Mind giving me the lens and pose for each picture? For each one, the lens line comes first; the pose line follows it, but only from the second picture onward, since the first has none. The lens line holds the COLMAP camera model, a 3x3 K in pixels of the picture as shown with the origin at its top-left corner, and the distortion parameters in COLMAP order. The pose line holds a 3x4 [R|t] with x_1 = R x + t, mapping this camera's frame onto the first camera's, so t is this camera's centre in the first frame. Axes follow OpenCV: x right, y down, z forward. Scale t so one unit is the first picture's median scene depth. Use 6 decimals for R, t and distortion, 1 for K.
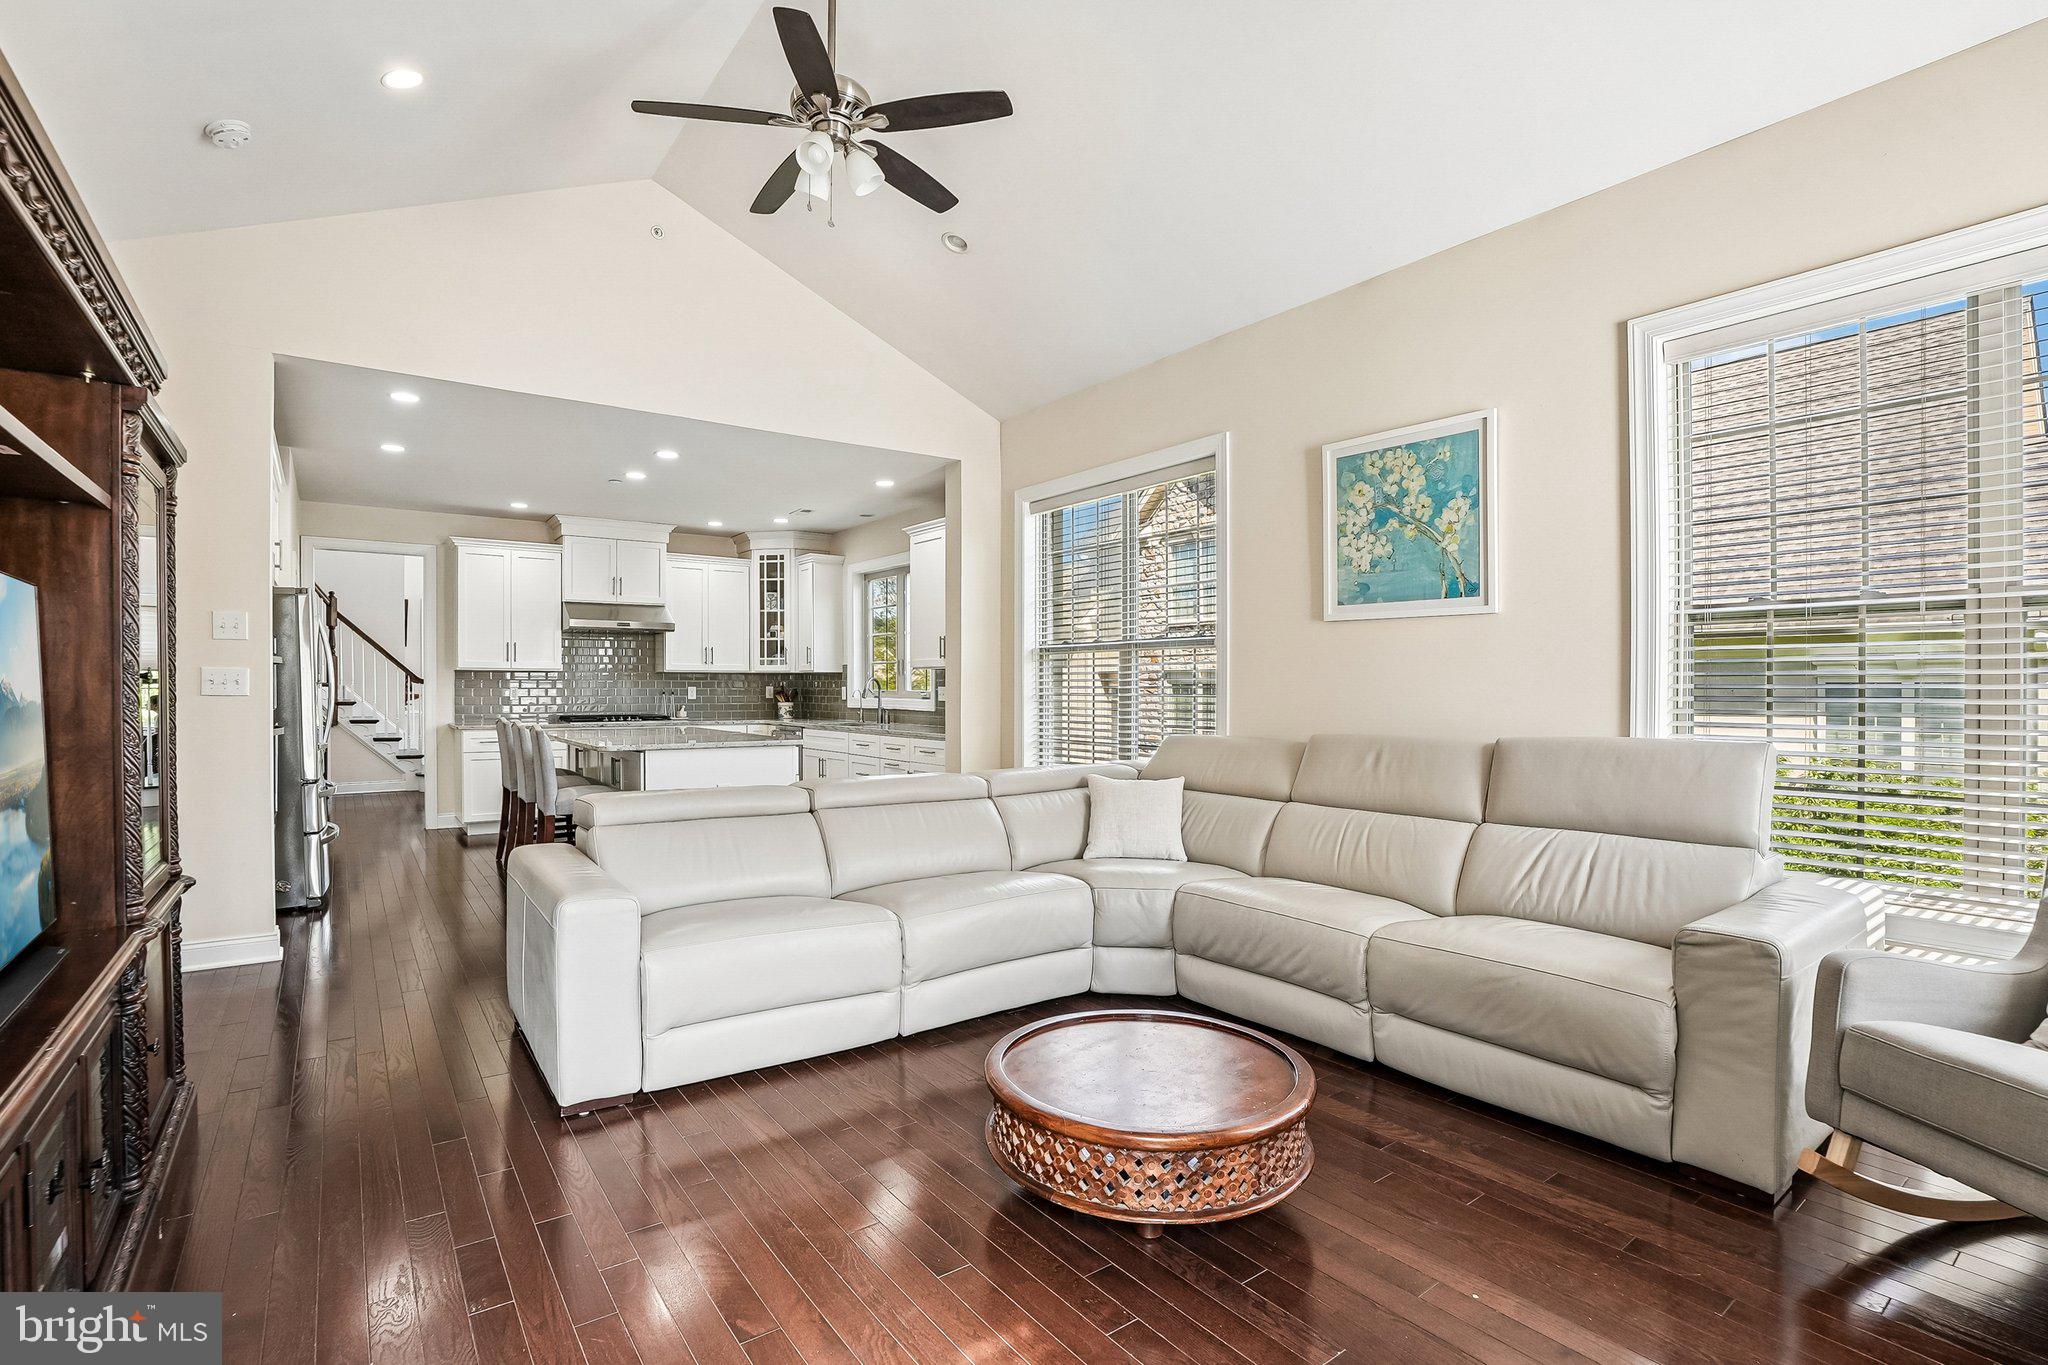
lens RADIAL K [[986.8, 0, 1017.8], [0, 986.8, 701.8], [0, 0, 1]] dist [-0.084218, 0.024758]
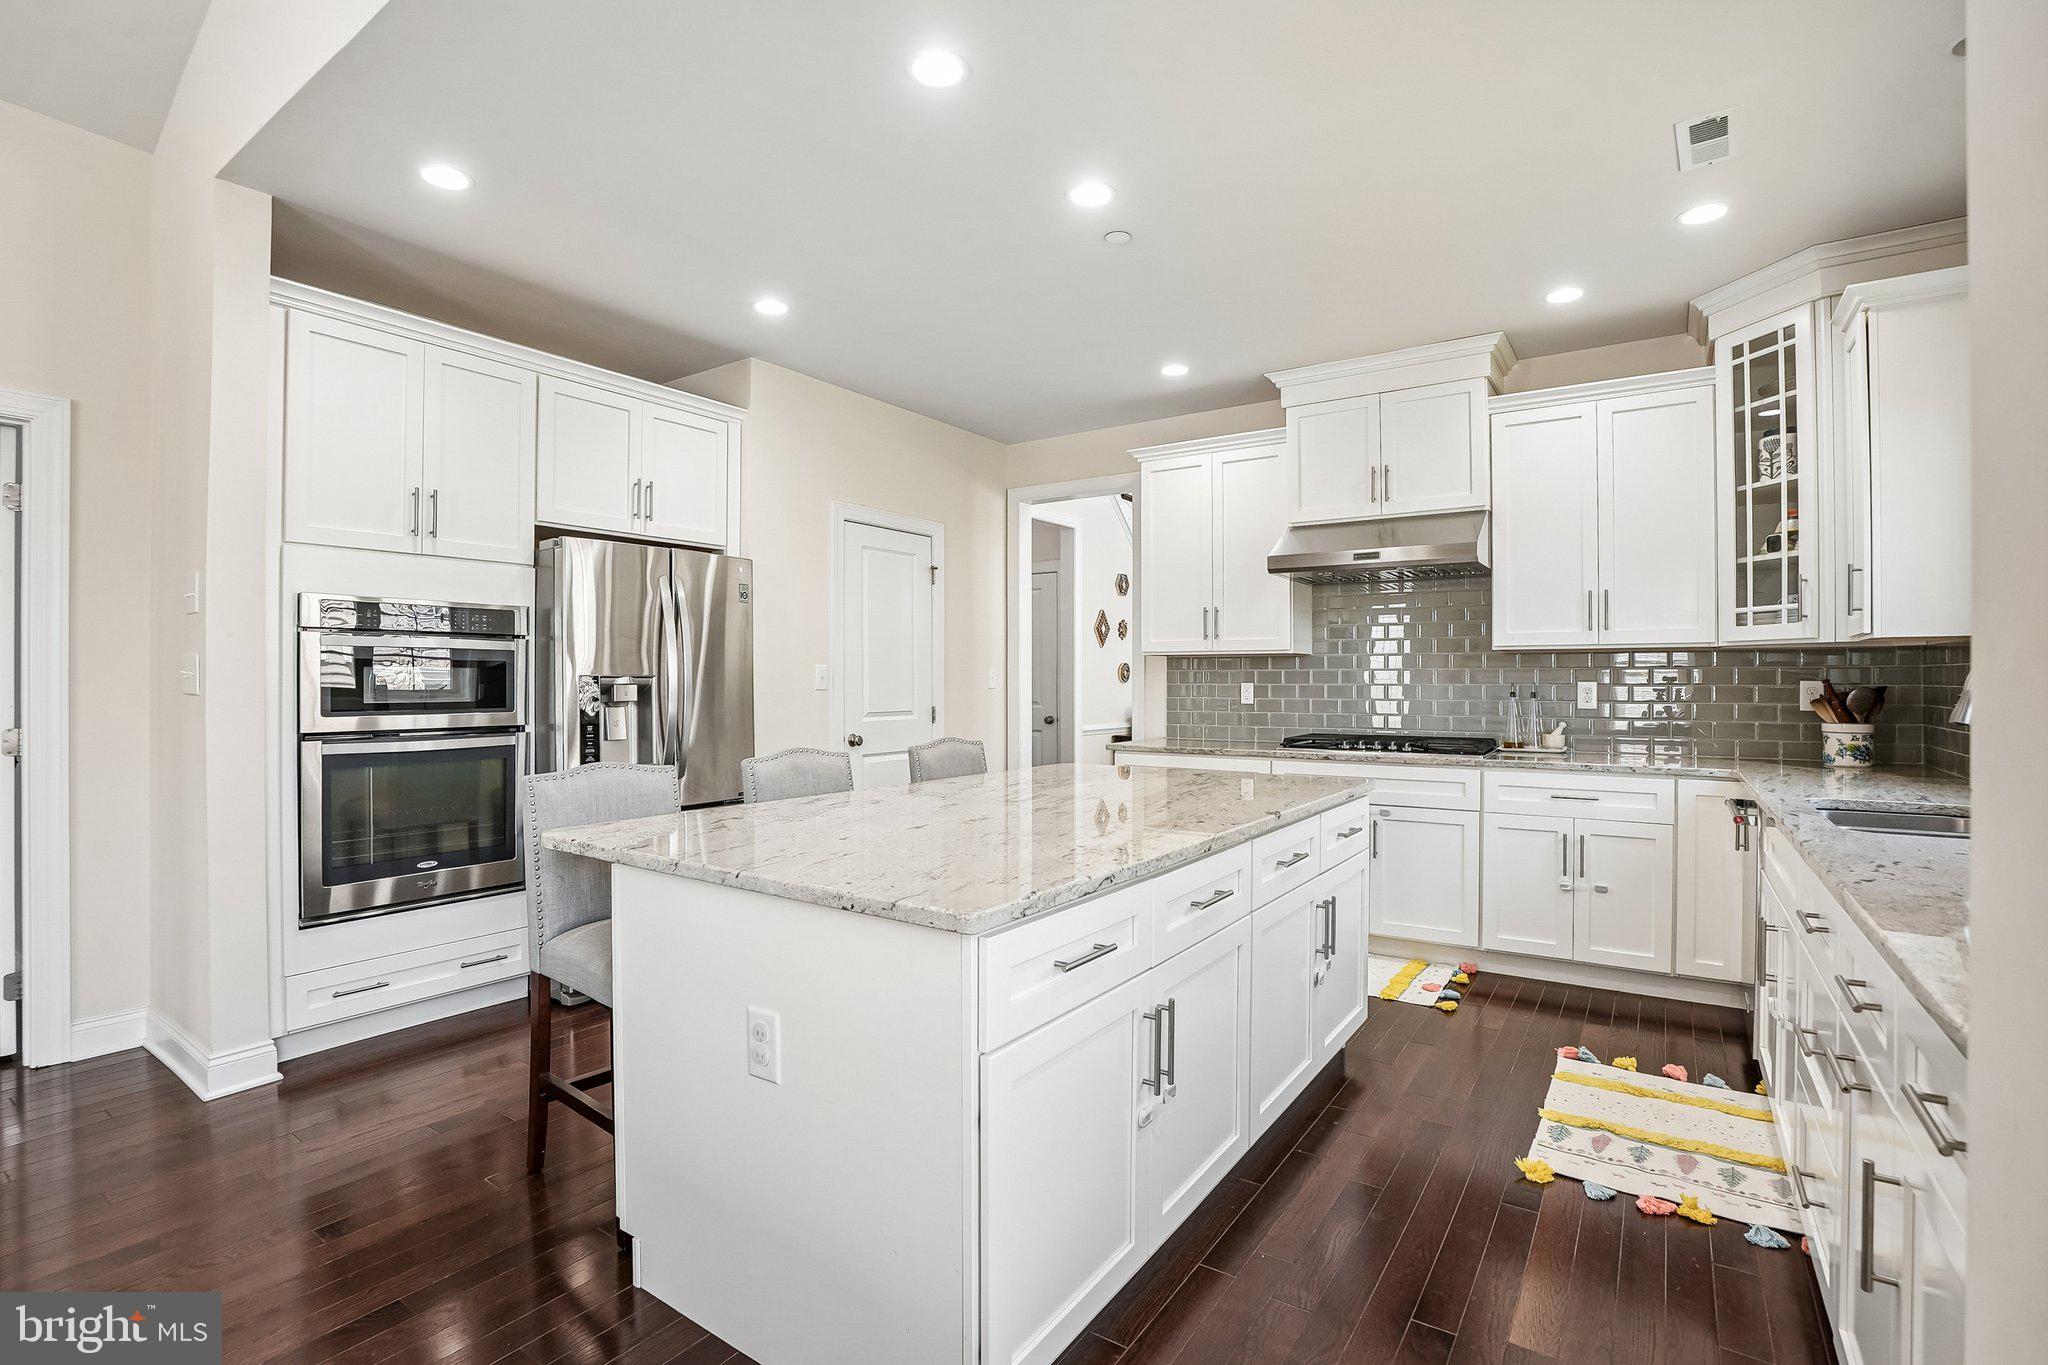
lens RADIAL K [[958.9, 0, 1003.5], [0, 958.9, 683.2], [0, 0, 1]] dist [-0.029223, 0.000374]
pose [[0.330174, 0.003563, -0.943913, -0.004725], [-0.017707, 0.999840, -0.002420, -0.008938], [0.943754, 0.017512, 0.330184, 0.608737]]
